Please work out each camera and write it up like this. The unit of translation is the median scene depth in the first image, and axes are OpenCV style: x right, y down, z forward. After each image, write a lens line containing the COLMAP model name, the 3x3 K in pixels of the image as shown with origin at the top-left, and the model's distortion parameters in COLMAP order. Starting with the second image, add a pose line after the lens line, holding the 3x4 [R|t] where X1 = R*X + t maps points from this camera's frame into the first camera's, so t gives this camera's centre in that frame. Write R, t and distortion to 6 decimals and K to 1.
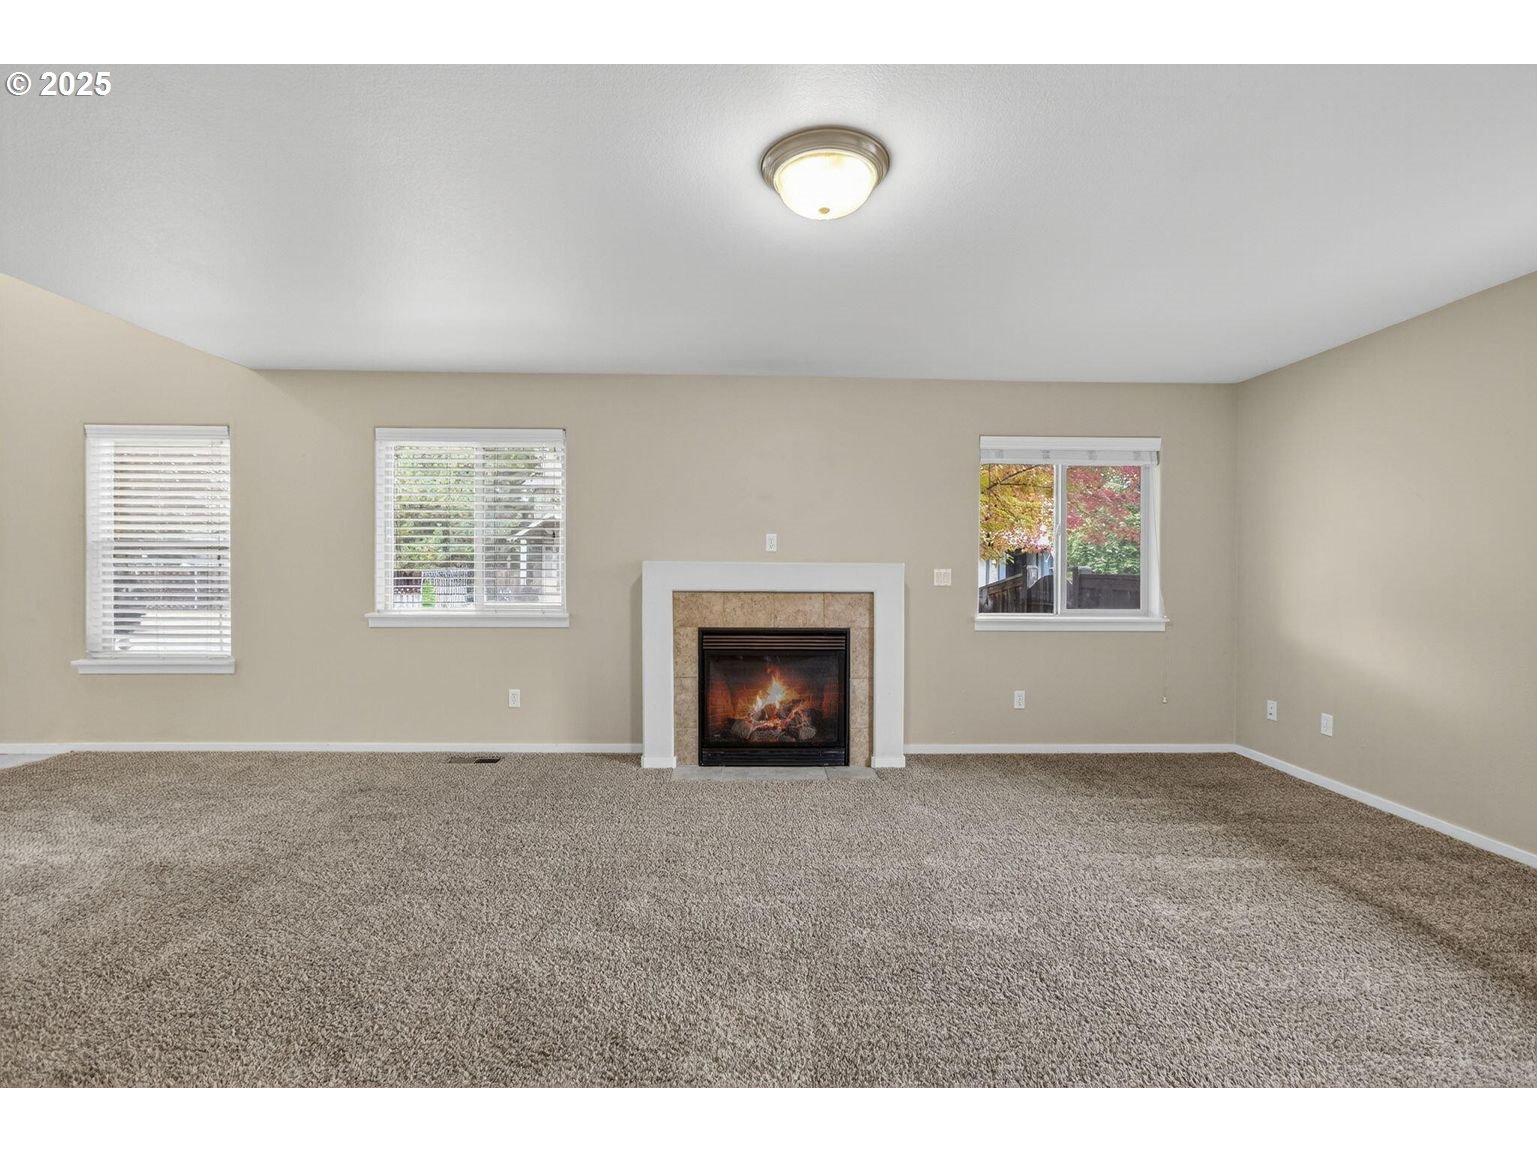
lens RADIAL K [[695.4, 0, 770.5], [0, 695.4, 584.2], [0, 0, 1]] dist [-0.007646, 0.001862]
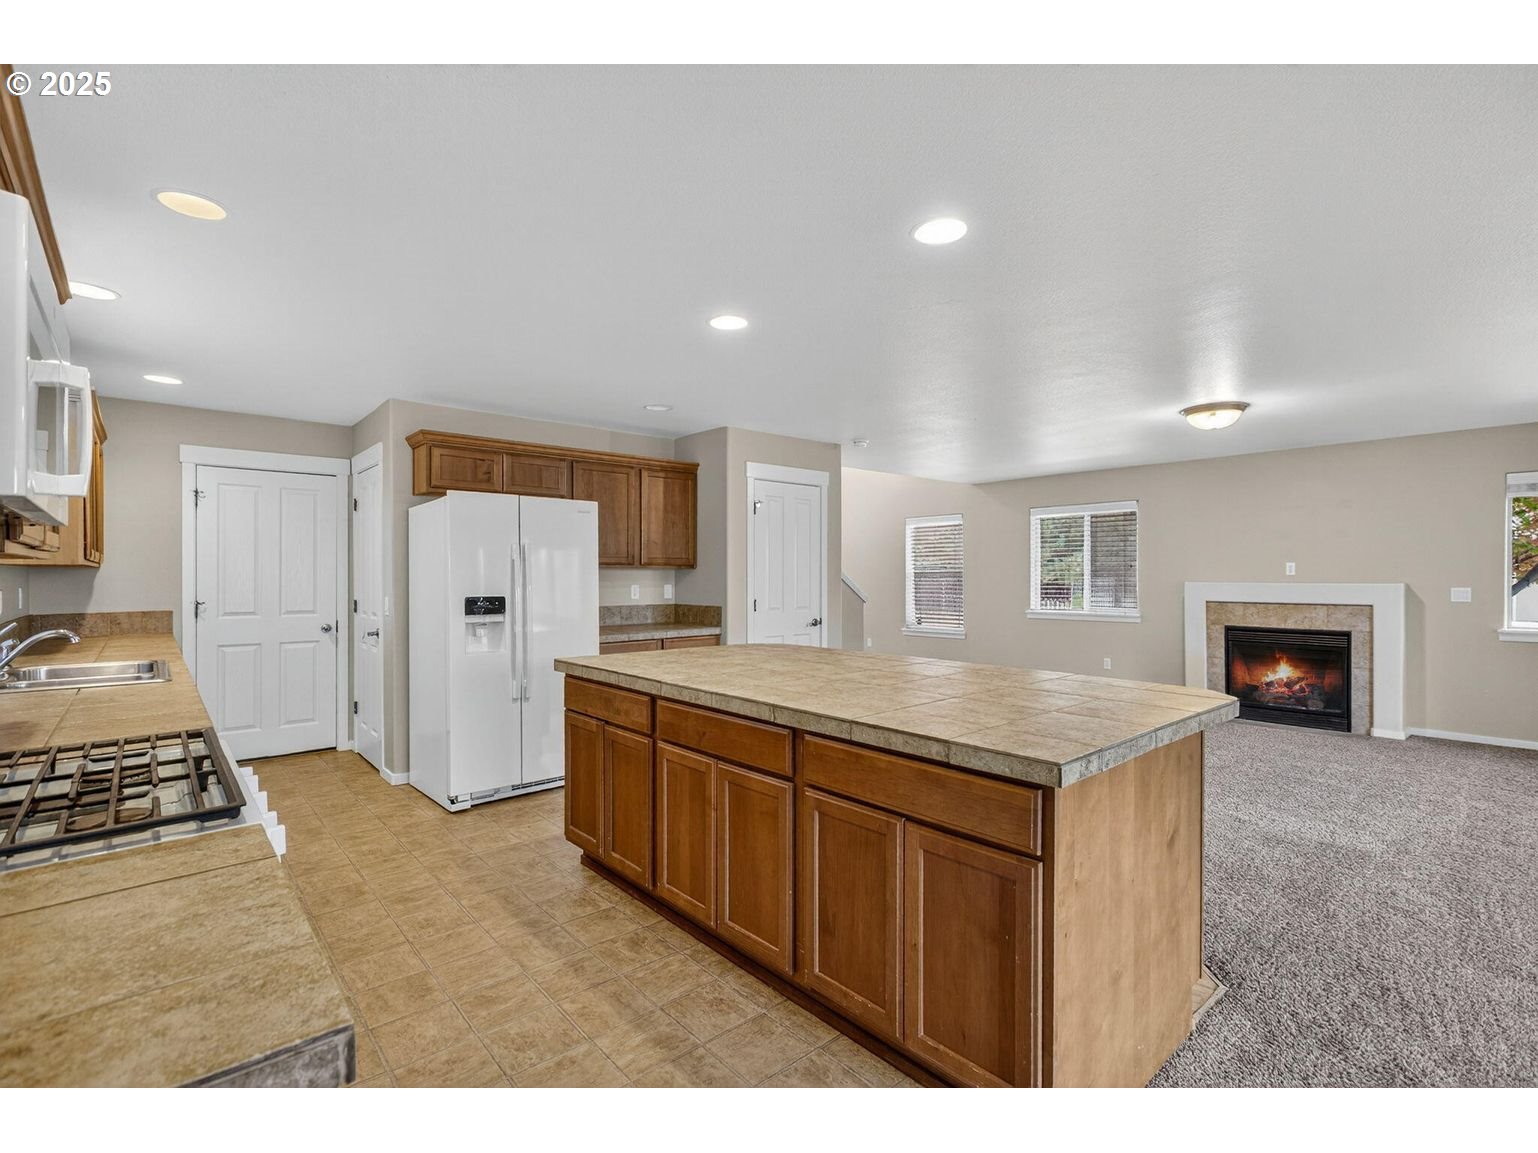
lens RADIAL K [[695.9, 0, 780.6], [0, 695.9, 582.4], [0, 0, 1]] dist [-0.007646, 0.001862]
pose [[0.651085, -0.001583, -0.759004, 0.417074], [-0.010868, 0.999876, -0.011408, -0.004982], [0.758927, 0.015676, 0.650987, -0.737260]]
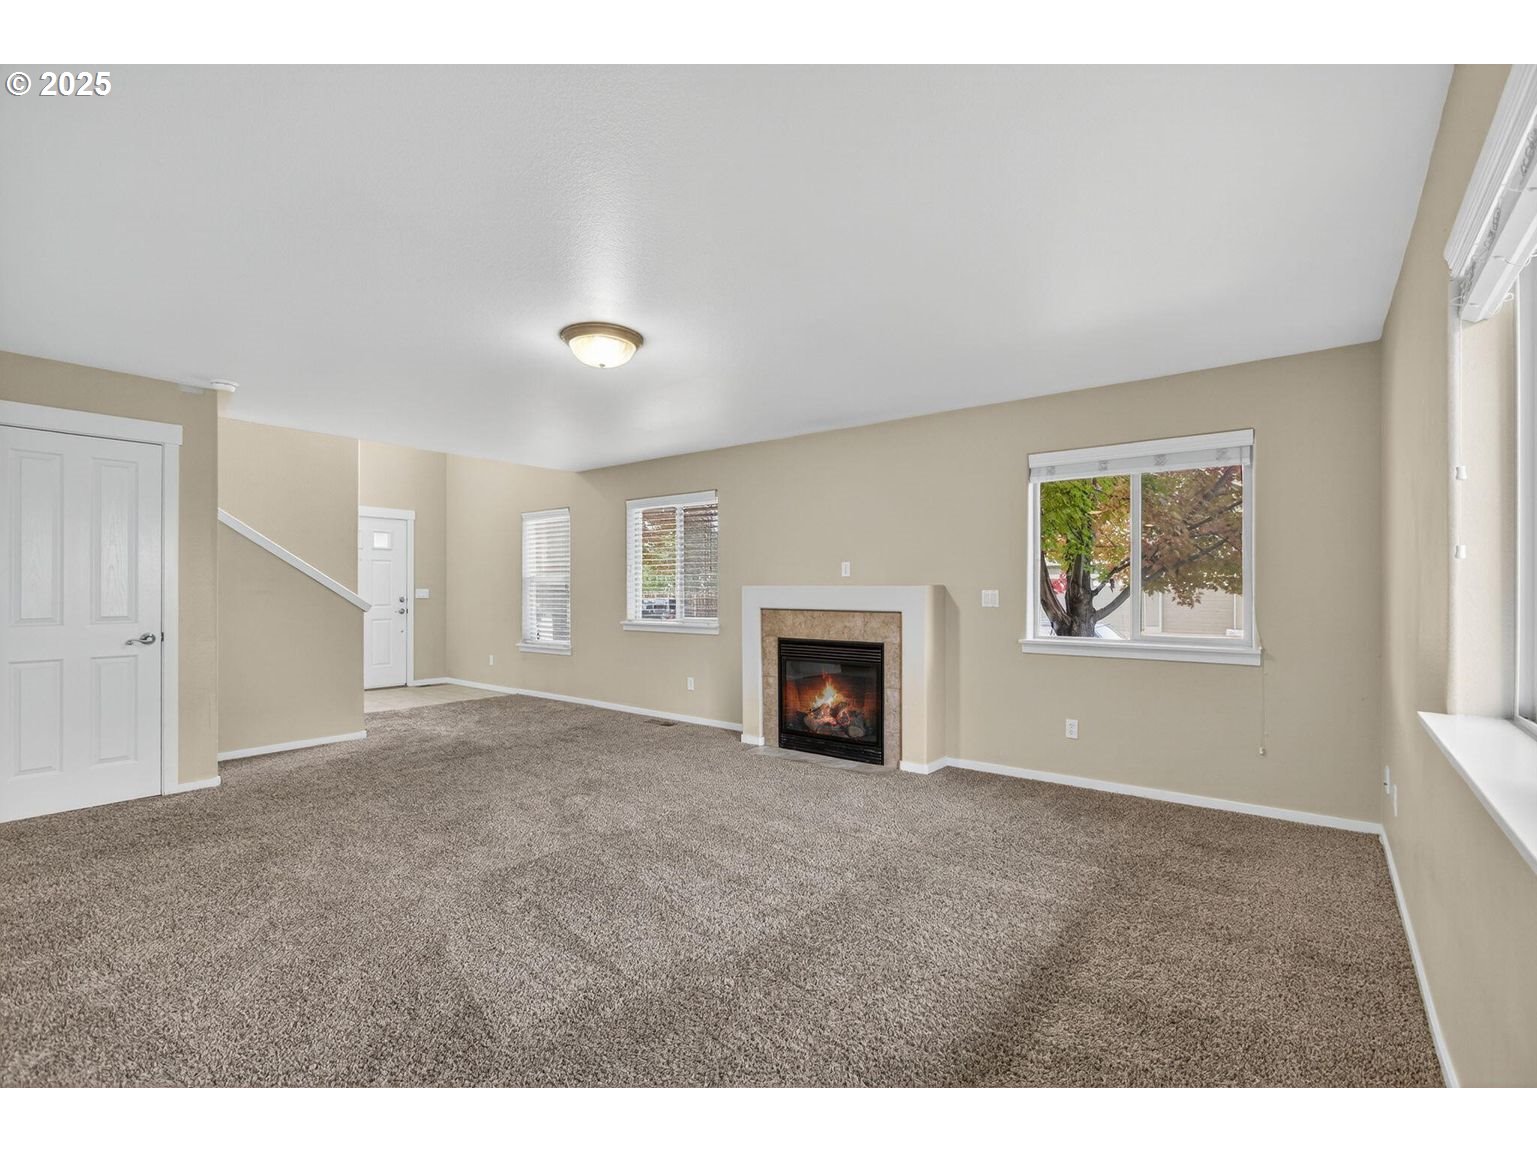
lens RADIAL K [[695.4, 0, 773.6], [0, 695.4, 590.9], [0, 0, 1]] dist [-0.007646, 0.001862]
pose [[0.774703, -0.005214, -0.632304, 0.688682], [-0.010091, 0.999737, -0.020608, 0.003313], [0.632245, 0.022346, 0.774446, 0.011009]]
